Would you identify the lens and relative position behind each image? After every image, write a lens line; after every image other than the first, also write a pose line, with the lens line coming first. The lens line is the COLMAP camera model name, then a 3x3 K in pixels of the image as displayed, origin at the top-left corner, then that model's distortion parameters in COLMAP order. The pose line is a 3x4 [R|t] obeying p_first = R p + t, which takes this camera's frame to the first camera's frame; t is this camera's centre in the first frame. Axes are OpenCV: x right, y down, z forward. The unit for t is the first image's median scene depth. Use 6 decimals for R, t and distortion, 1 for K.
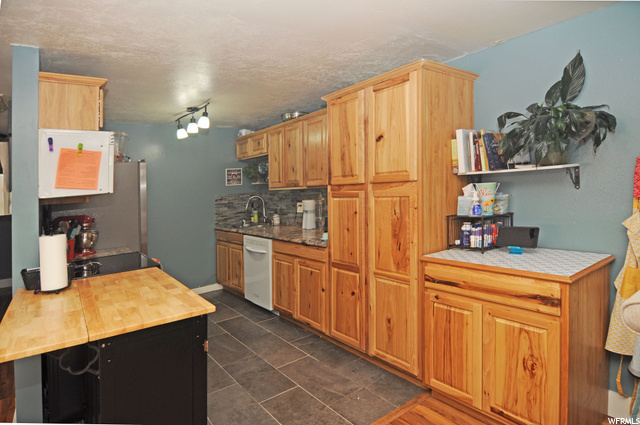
lens RADIAL K [[351.4, 0, 320.0], [0, 351.4, 212.5], [0, 0, 1]] dist [-0.044651, -0.000709]
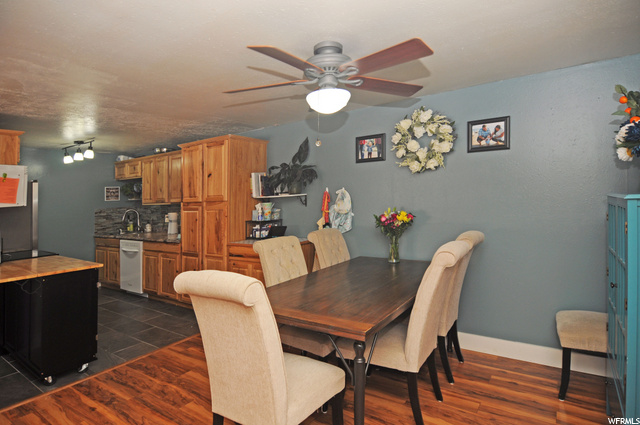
lens RADIAL K [[351.4, 0, 320.0], [0, 351.4, 212.5], [0, 0, 1]] dist [-0.044651, -0.000709]
pose [[0.953530, 0.006663, 0.301226, 0.139339], [0.006839, 0.999019, -0.043747, 0.035850], [-0.301222, 0.043774, 0.952549, -0.614860]]
